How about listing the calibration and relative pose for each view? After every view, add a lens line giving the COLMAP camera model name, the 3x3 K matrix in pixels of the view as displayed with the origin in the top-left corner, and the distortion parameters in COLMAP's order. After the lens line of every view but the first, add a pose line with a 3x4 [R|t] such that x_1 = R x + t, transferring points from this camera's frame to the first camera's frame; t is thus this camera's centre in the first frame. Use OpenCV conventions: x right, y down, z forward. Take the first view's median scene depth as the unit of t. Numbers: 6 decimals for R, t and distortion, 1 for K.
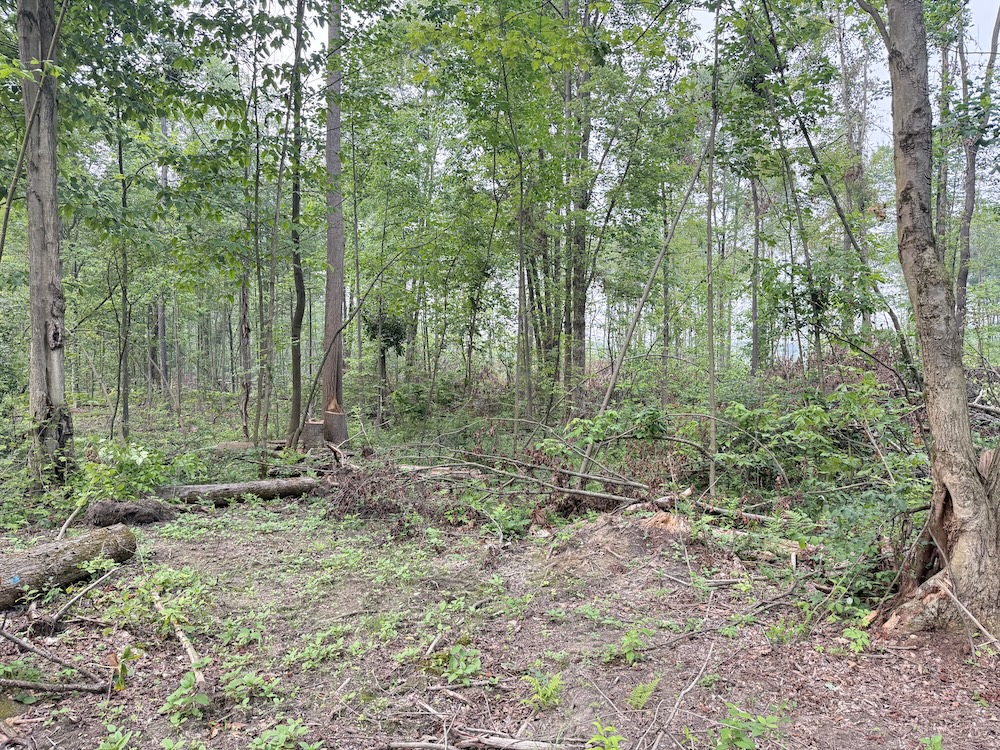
lens RADIAL K [[702.1, 0, 495.9], [0, 702.1, 377.7], [0, 0, 1]] dist [0.007120, -0.019026]
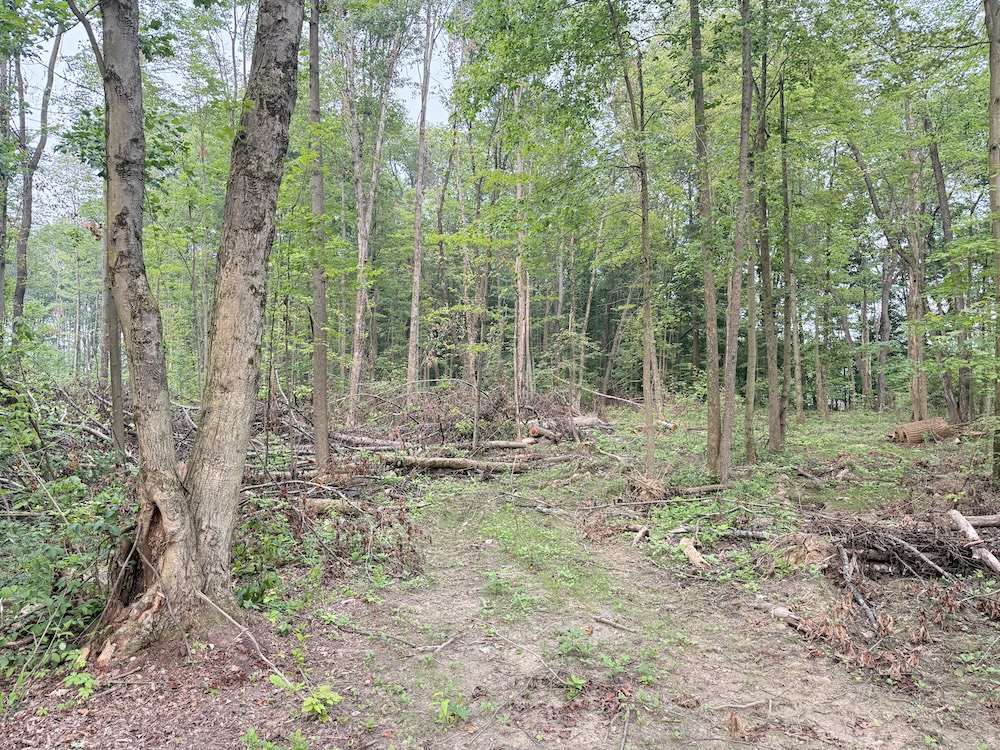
lens RADIAL K [[702.1, 0, 496.3], [0, 702.1, 373.6], [0, 0, 1]] dist [0.007120, -0.019026]
pose [[0.337984, 0.014756, 0.941036, -0.180685], [0.013222, 0.999704, -0.020425, -0.011890], [-0.941059, 0.019346, 0.337688, 0.161442]]
